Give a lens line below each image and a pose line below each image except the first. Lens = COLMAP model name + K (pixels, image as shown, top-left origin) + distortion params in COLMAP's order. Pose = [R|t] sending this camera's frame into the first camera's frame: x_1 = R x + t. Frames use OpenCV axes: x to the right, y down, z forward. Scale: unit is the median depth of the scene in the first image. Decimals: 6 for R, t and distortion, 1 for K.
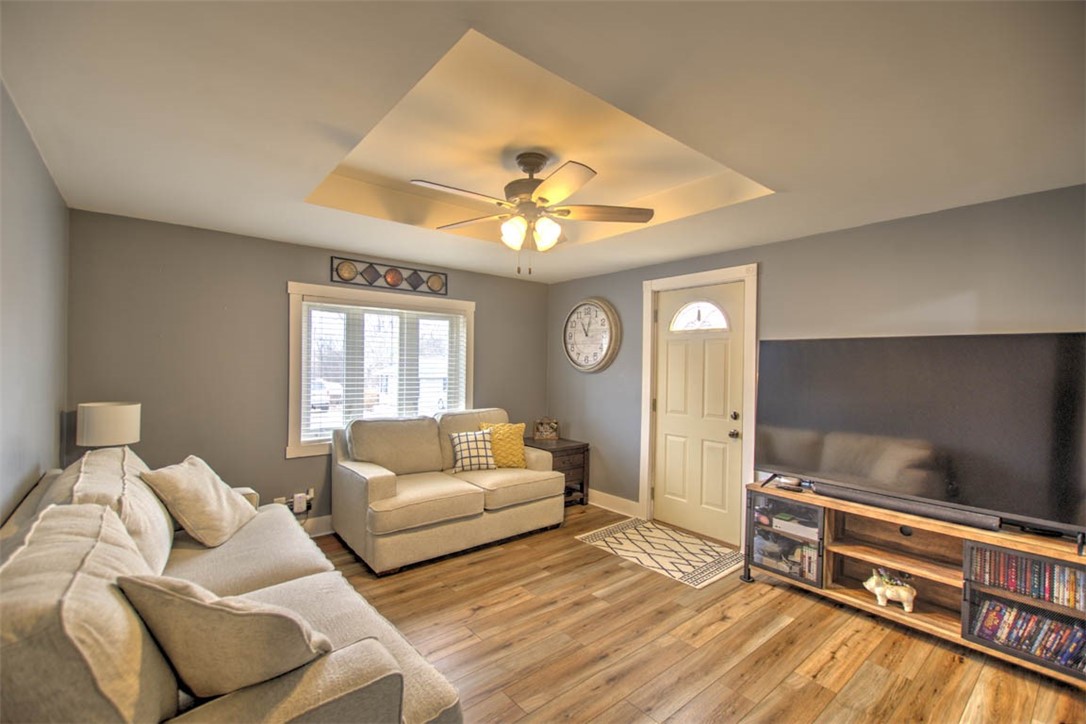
lens RADIAL K [[468.7, 0, 535.8], [0, 468.7, 369.3], [0, 0, 1]] dist [0.002327, 0.001041]
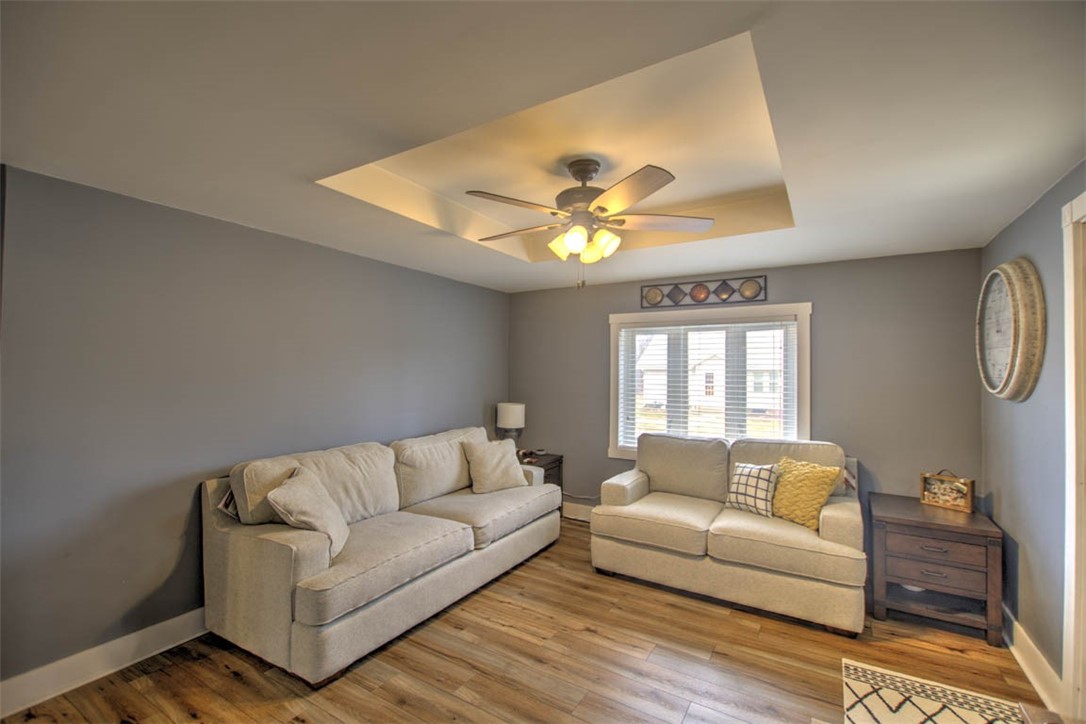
lens RADIAL K [[465.8, 0, 539.4], [0, 465.8, 365.1], [0, 0, 1]] dist [-0.000826, 0.000144]
pose [[0.327240, -0.027006, -0.944555, 0.528411], [-0.017053, 0.999260, -0.034479, -0.006112], [0.944787, 0.027391, 0.326538, 0.385149]]
